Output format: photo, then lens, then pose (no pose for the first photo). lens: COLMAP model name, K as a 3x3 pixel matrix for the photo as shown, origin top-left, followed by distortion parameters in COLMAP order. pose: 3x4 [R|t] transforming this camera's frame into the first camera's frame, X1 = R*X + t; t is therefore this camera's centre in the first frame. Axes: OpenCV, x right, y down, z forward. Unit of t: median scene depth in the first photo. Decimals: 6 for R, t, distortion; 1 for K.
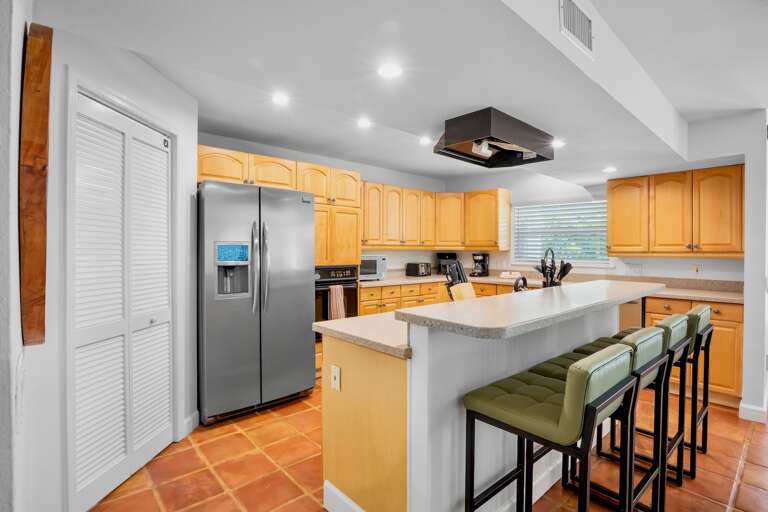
lens RADIAL K [[382.4, 0, 384.4], [0, 382.4, 251.6], [0, 0, 1]] dist [-0.027882, -0.000552]
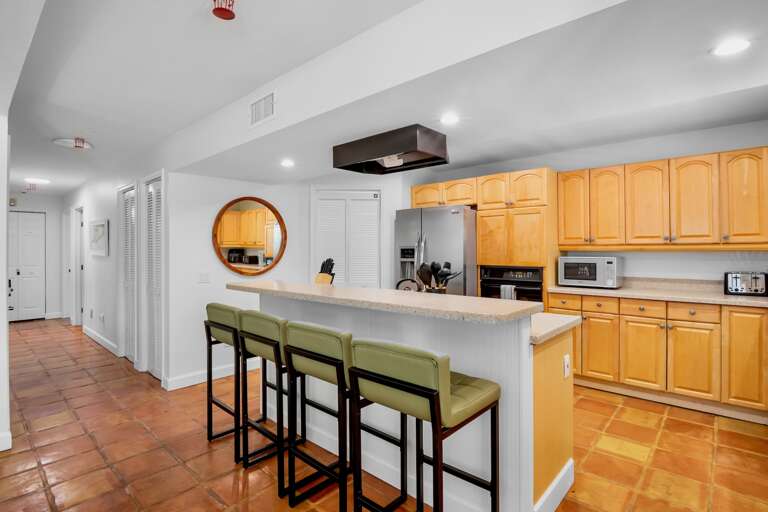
lens RADIAL K [[382.4, 0, 383.3], [0, 382.4, 252.0], [0, 0, 1]] dist [-0.027882, -0.000552]
pose [[0.105103, -0.000391, -0.994461, 0.824789], [-0.000505, 1.000000, -0.000446, -0.001741], [0.994461, 0.000549, 0.105103, 0.517720]]
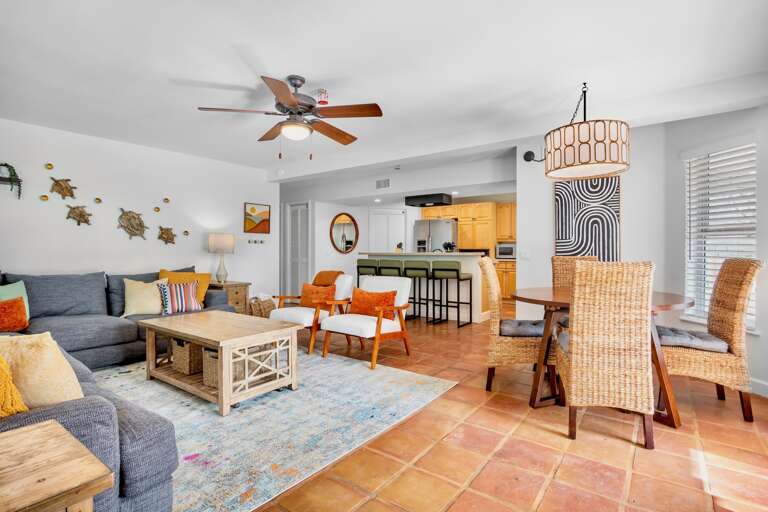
lens RADIAL K [[382.4, 0, 382.9], [0, 382.4, 252.1], [0, 0, 1]] dist [-0.027882, -0.000552]
pose [[0.198578, -0.001712, -0.980084, 1.778762], [-0.009029, 0.999953, -0.003576, 0.062083], [0.980043, 0.009560, 0.198553, 0.066980]]
